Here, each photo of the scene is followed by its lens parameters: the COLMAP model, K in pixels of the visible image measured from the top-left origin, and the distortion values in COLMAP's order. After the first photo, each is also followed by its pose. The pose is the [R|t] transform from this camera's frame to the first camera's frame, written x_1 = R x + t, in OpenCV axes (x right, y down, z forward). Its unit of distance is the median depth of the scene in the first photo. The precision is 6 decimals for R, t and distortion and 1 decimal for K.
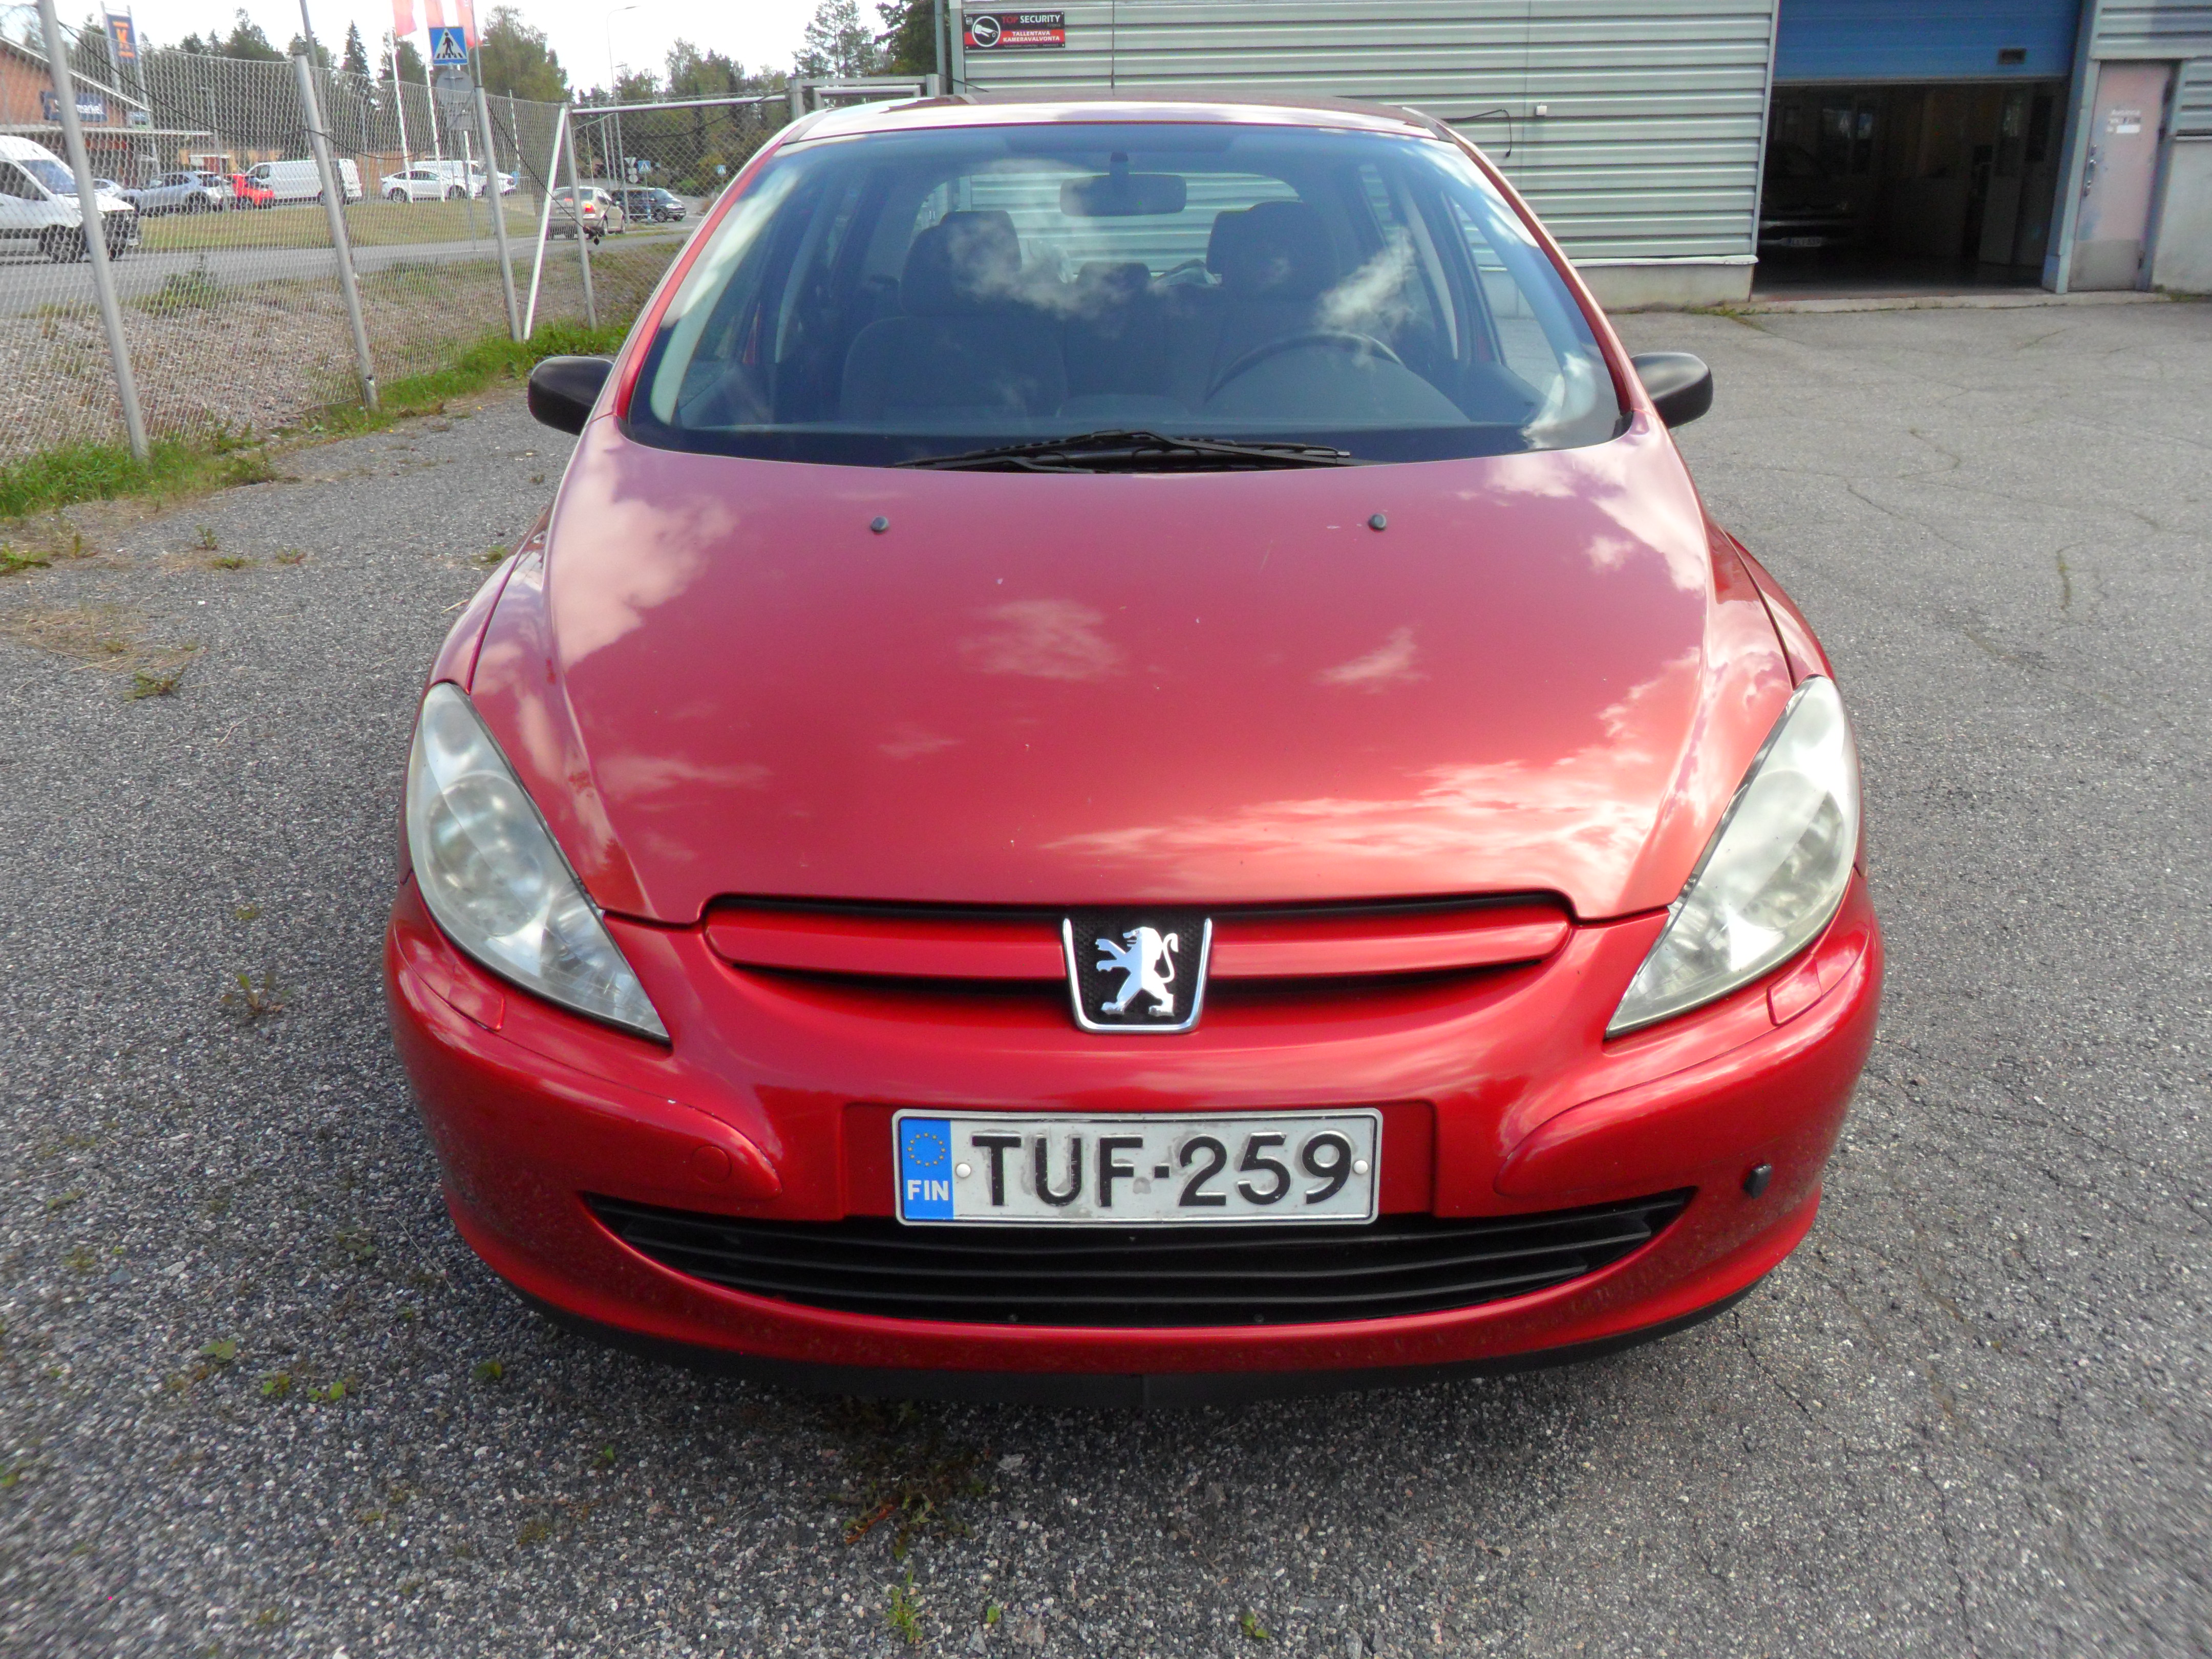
lens RADIAL K [[1786.3, 0, 1094.4], [0, 1786.3, 833.2], [0, 0, 1]] dist [-0.008628, -0.001170]
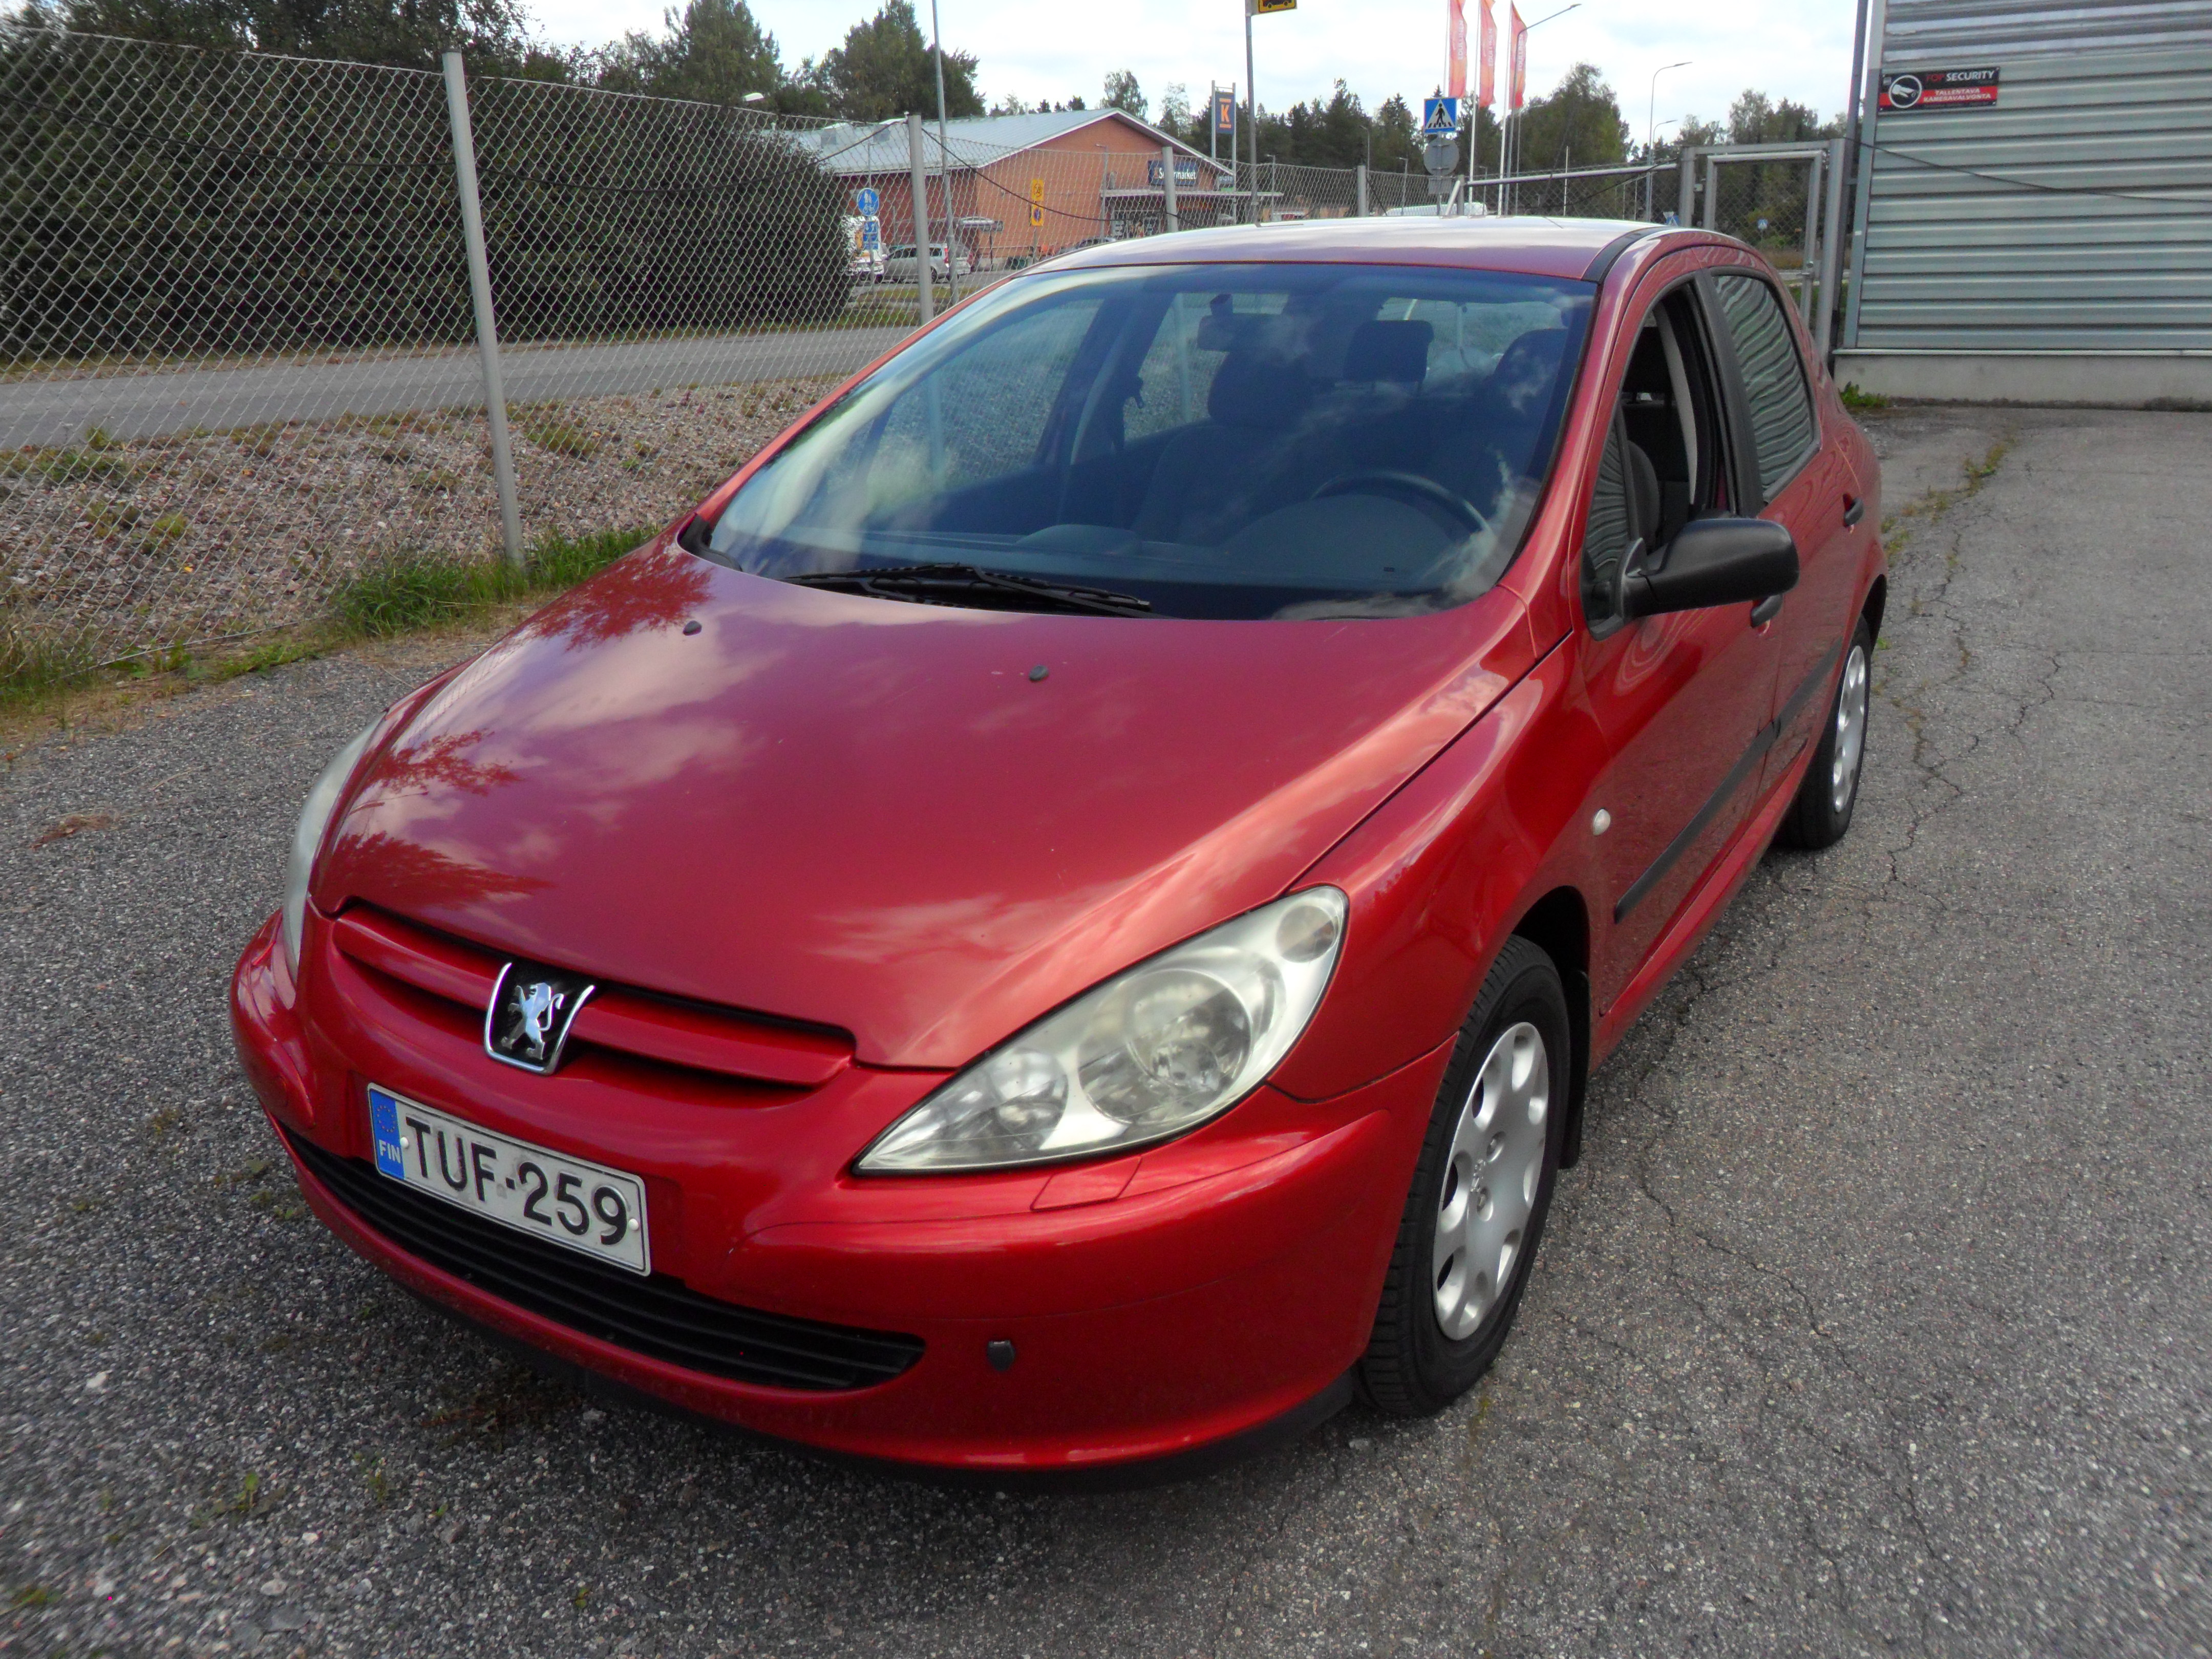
lens RADIAL K [[1786.3, 0, 1084.7], [0, 1786.3, 815.1], [0, 0, 1]] dist [-0.008628, -0.001170]
pose [[0.854964, 0.154537, -0.495131, 0.703545], [-0.172086, 0.985028, 0.010292, -0.102776], [0.489309, 0.076406, 0.868757, 0.090040]]
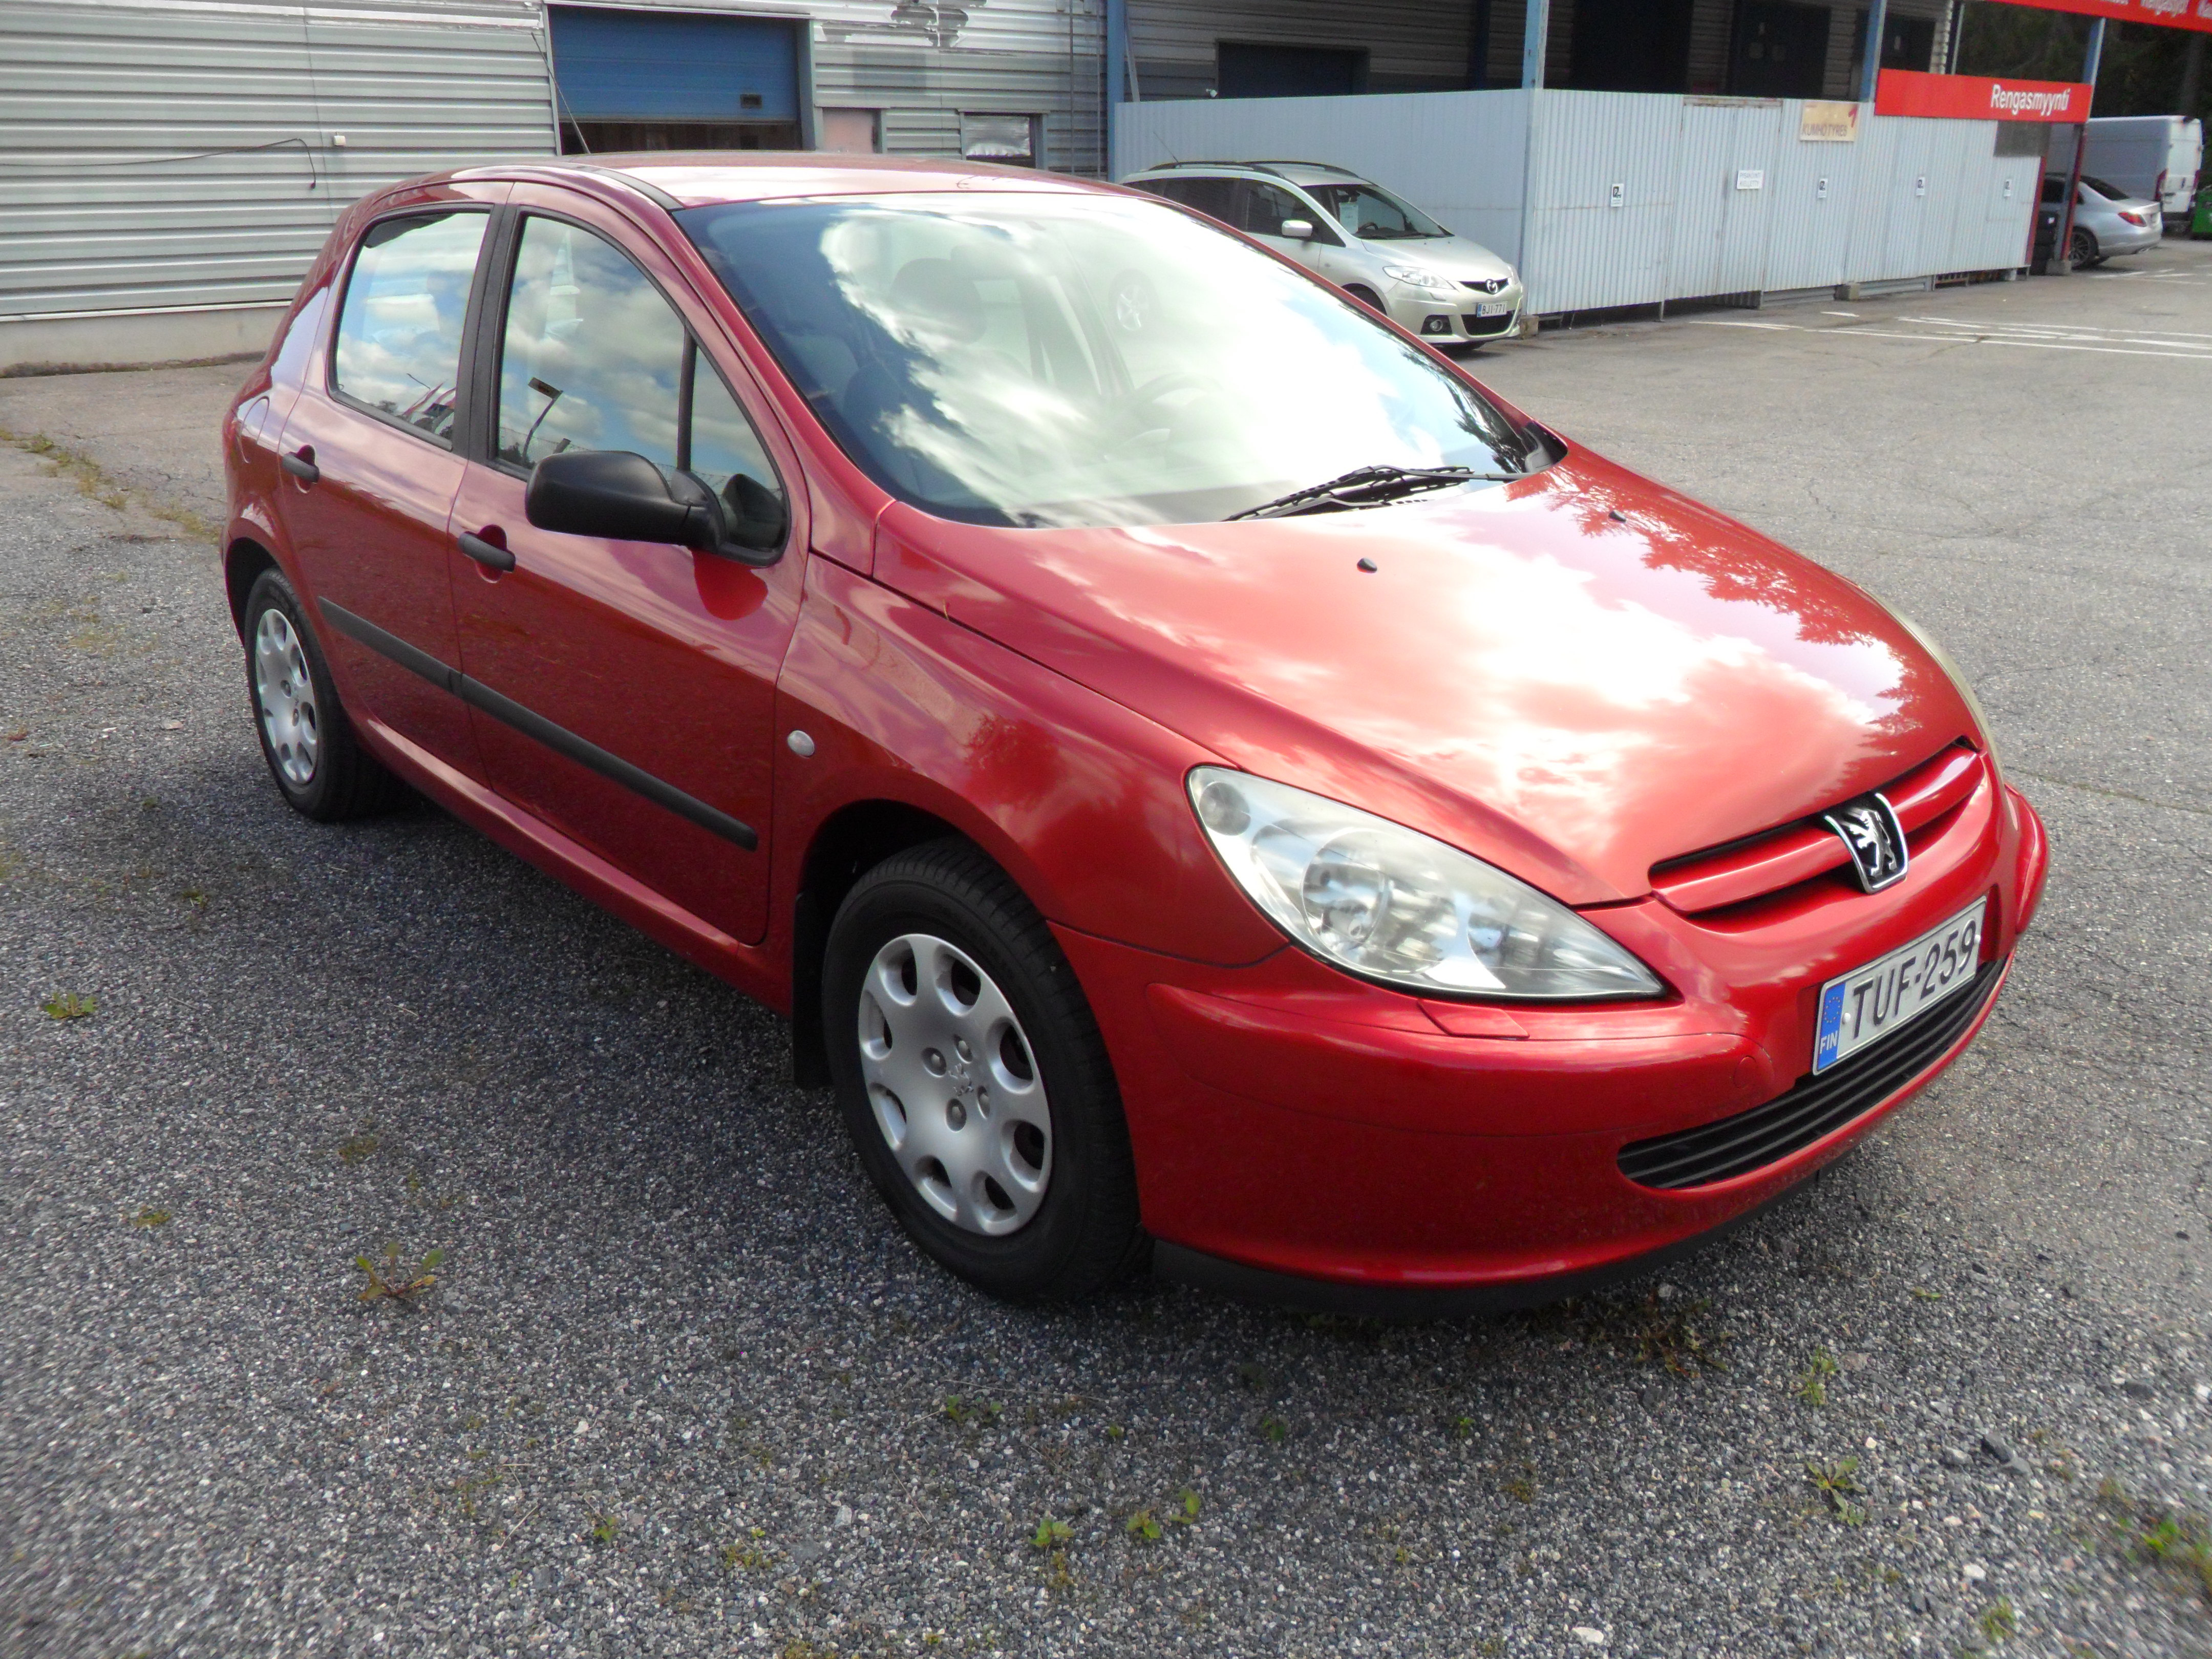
lens RADIAL K [[1786.3, 0, 1097.2], [0, 1786.3, 828.6], [0, 0, 1]] dist [-0.008628, -0.001170]
pose [[0.749323, -0.215987, 0.625991, -0.966851], [0.224908, 0.972129, 0.066196, -0.119224], [-0.622841, 0.091188, 0.777016, 0.235118]]
